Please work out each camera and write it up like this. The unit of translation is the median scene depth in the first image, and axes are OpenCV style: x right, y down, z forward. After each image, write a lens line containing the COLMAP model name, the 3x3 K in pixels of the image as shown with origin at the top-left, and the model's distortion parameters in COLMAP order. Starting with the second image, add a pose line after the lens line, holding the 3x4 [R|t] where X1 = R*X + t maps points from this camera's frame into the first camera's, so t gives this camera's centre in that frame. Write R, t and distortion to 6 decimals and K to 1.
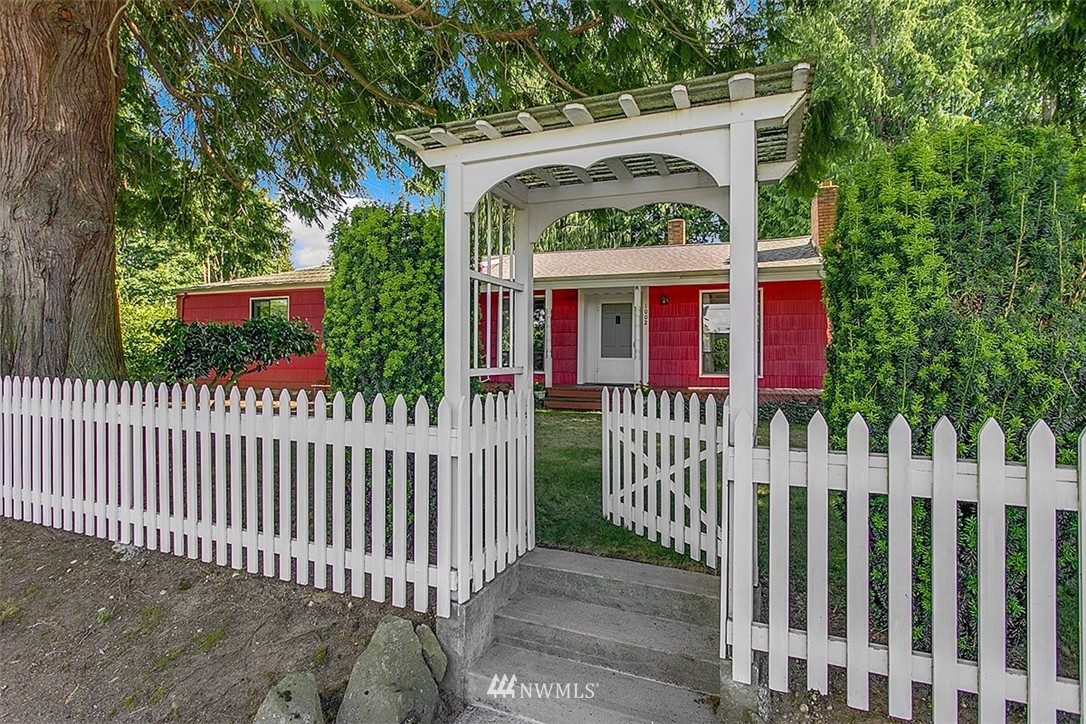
lens RADIAL K [[517.0, 0, 547.3], [0, 517.0, 357.7], [0, 0, 1]] dist [0.000989, 0.001122]
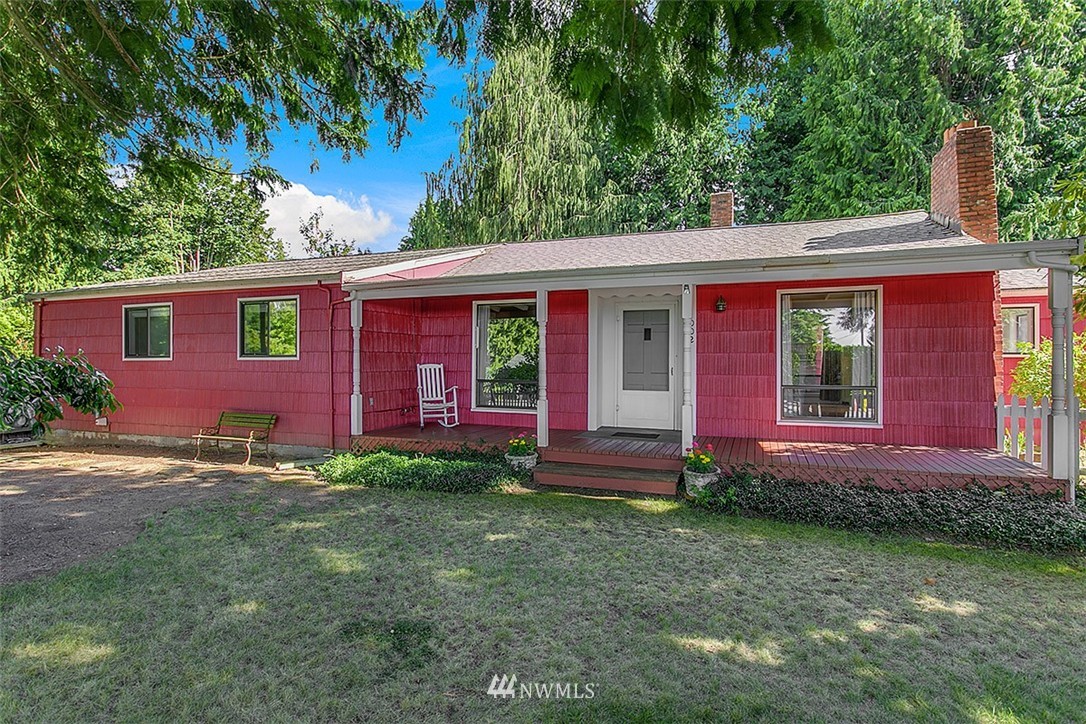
lens RADIAL K [[517.0, 0, 547.3], [0, 517.0, 357.7], [0, 0, 1]] dist [0.000989, 0.001122]
pose [[0.999807, -0.006744, -0.018460, 0.016653], [0.006804, 0.999972, 0.003212, -0.042645], [0.018438, -0.003337, 0.999824, 0.301120]]
